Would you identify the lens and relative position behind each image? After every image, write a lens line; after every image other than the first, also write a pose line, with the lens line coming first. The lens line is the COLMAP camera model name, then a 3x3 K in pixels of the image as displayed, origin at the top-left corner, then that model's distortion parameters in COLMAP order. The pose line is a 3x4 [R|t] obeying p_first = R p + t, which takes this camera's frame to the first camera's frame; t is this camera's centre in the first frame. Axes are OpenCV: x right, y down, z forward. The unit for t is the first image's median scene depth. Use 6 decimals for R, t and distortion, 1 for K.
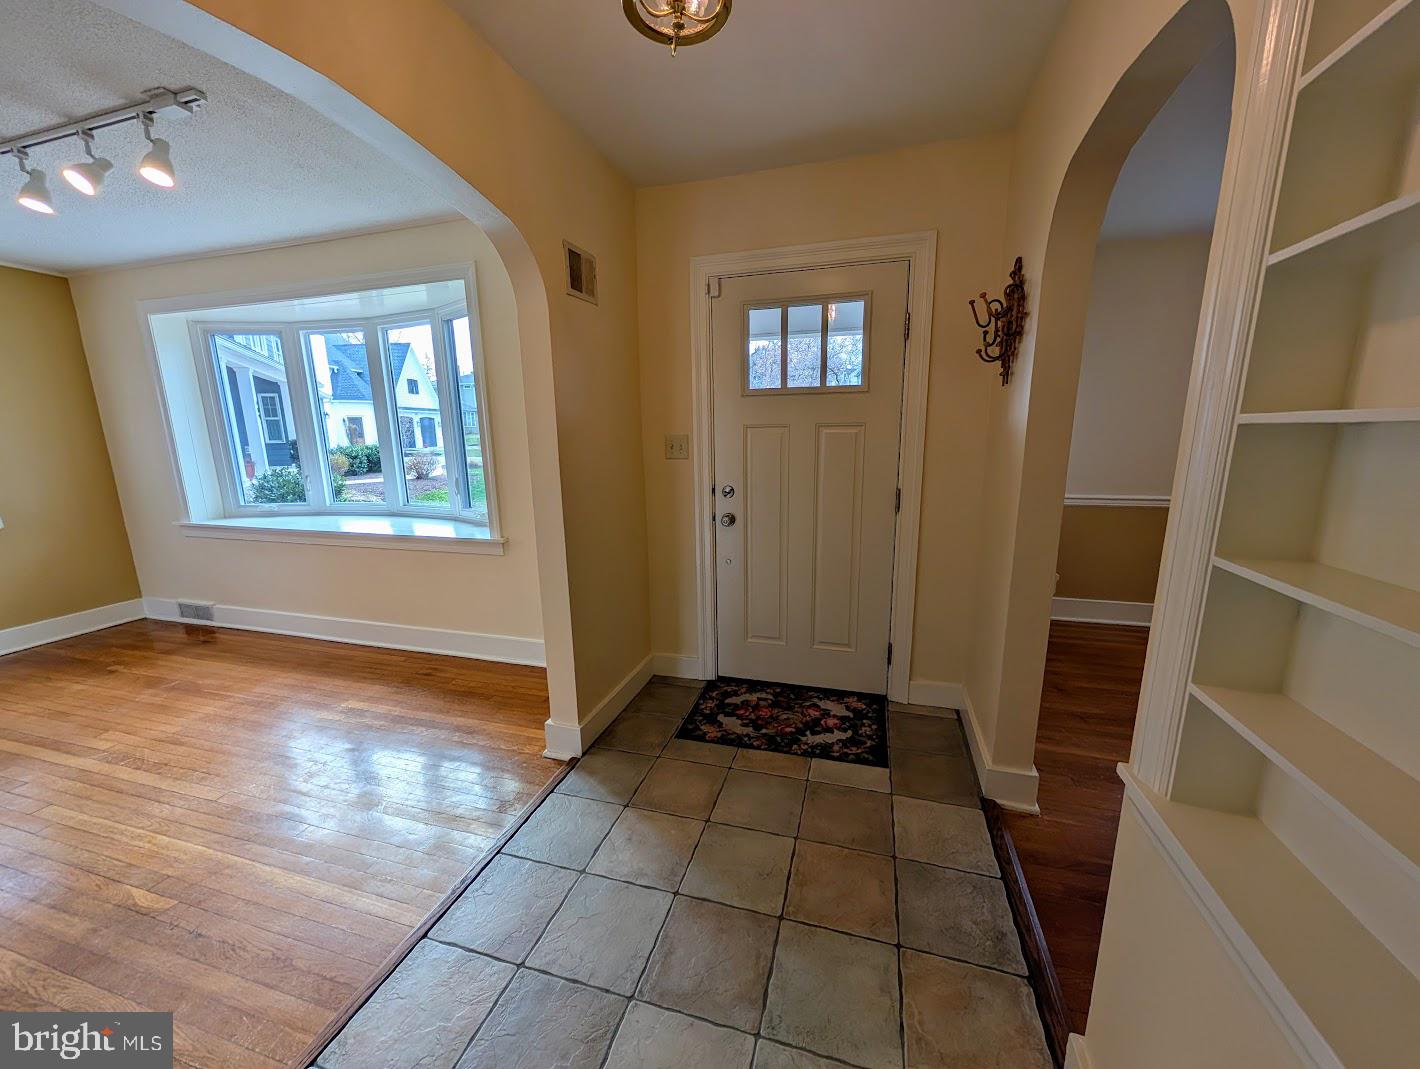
lens RADIAL K [[535.8, 0, 712.9], [0, 535.8, 539.3], [0, 0, 1]] dist [-0.001003, 0.000497]
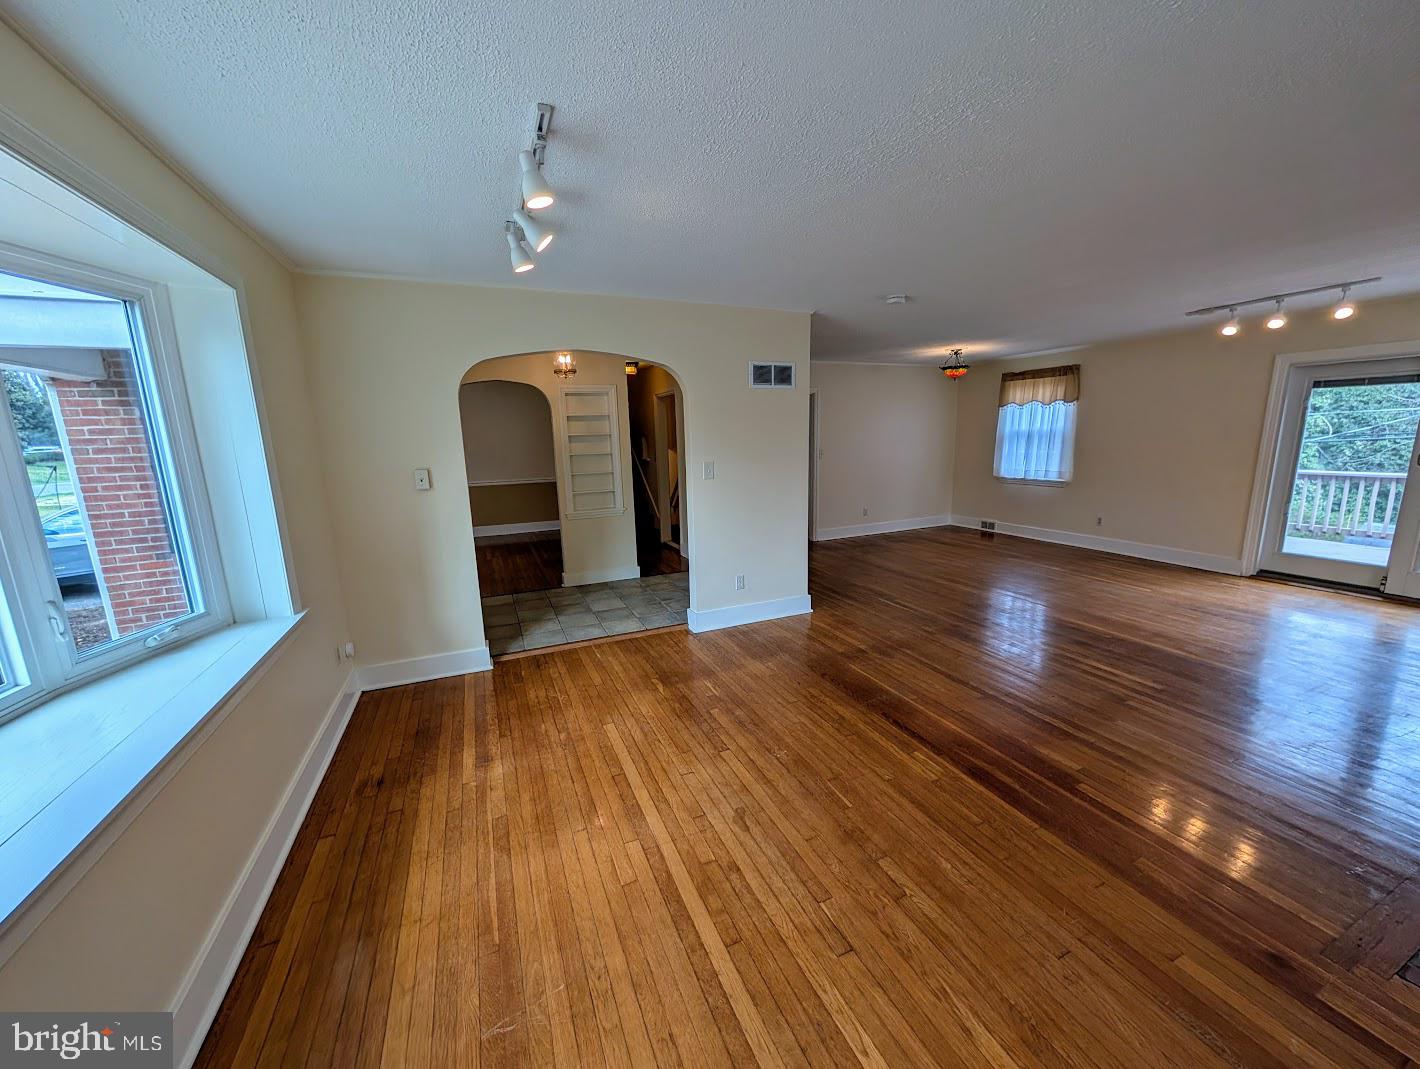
lens RADIAL K [[535.8, 0, 716.4], [0, 535.8, 542.1], [0, 0, 1]] dist [-0.001003, 0.000497]
pose [[-0.643498, -0.119068, 0.756131, -1.792081], [0.189747, 0.932182, 0.308273, -0.291983], [-0.741557, 0.341846, -0.577265, 1.224840]]
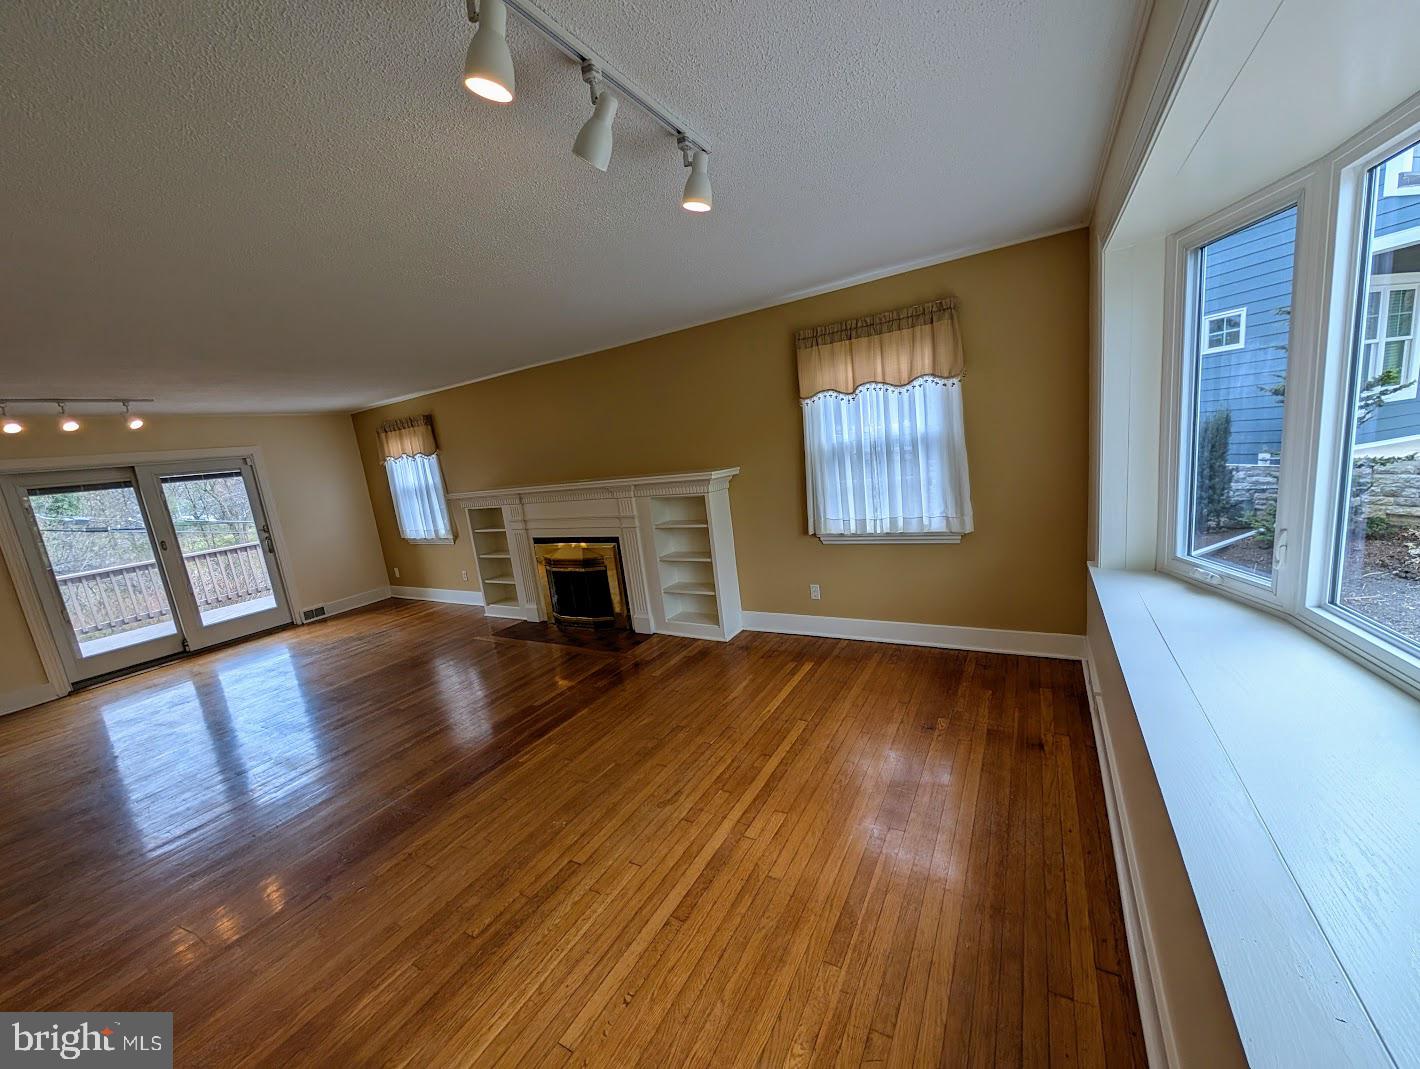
lens RADIAL K [[535.8, 0, 709.5], [0, 535.8, 537.4], [0, 0, 1]] dist [-0.001003, 0.000497]
pose [[-0.249296, 0.211946, -0.944950, -0.380003], [-0.076372, 0.968416, 0.237358, -0.293793], [0.965411, 0.131340, -0.225236, 1.067286]]
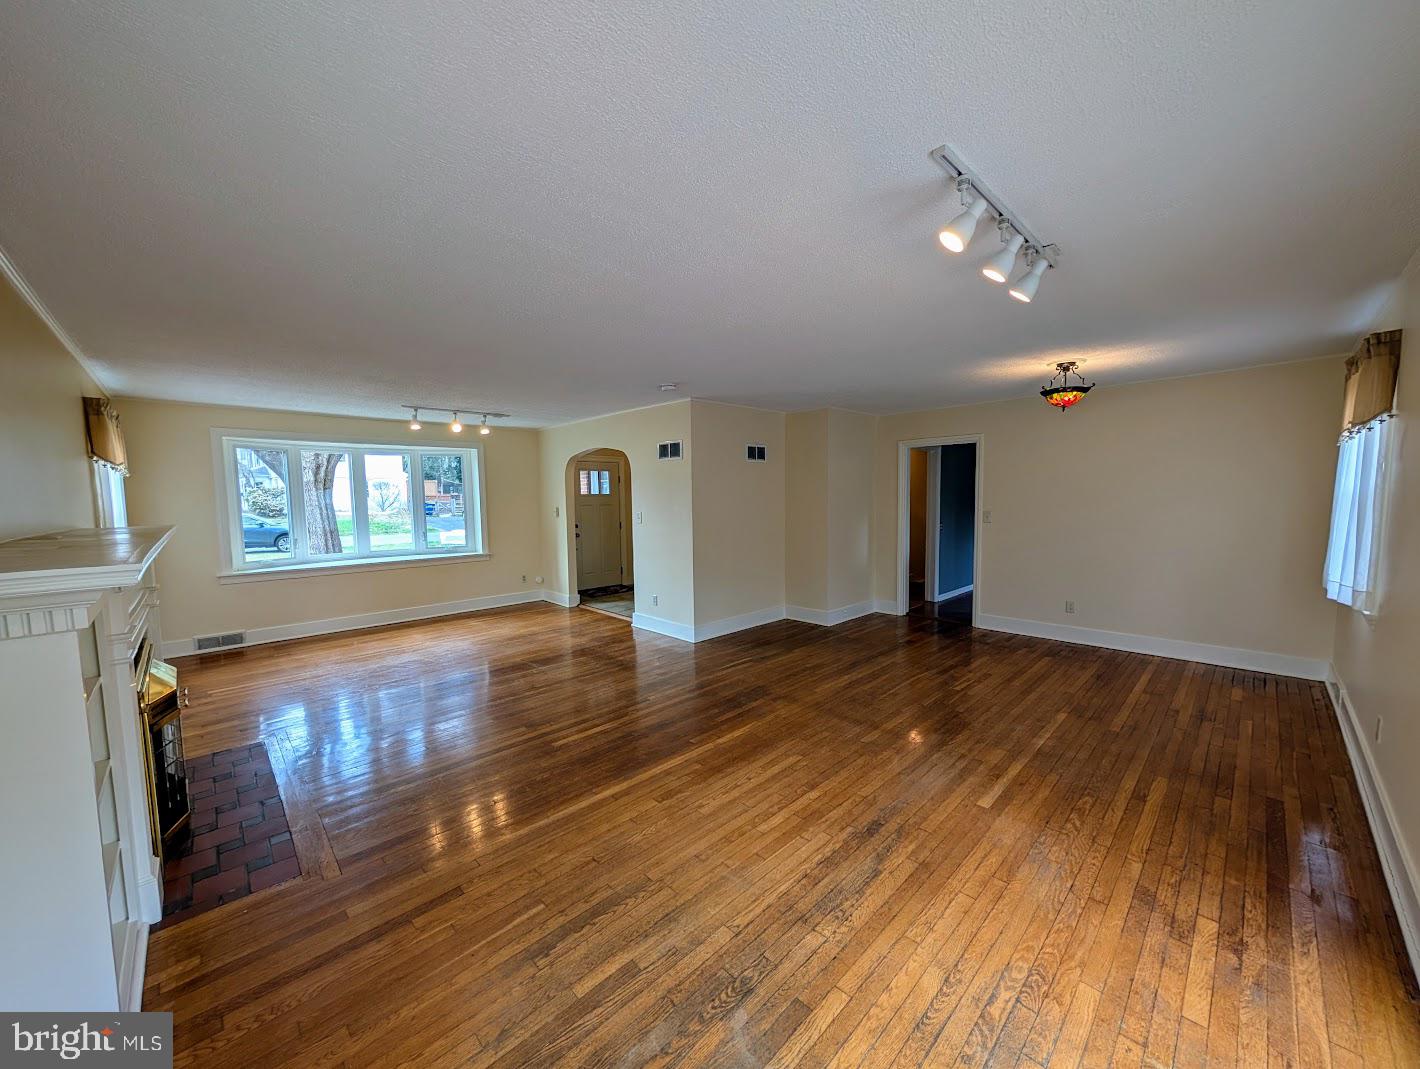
lens RADIAL K [[535.8, 0, 713.1], [0, 535.8, 543.2], [0, 0, 1]] dist [-0.001003, 0.000497]
pose [[0.497334, -0.069577, 0.864765, -2.471225], [0.184160, 0.982529, -0.026860, 0.257122], [-0.847788, 0.172614, 0.501459, -1.308229]]
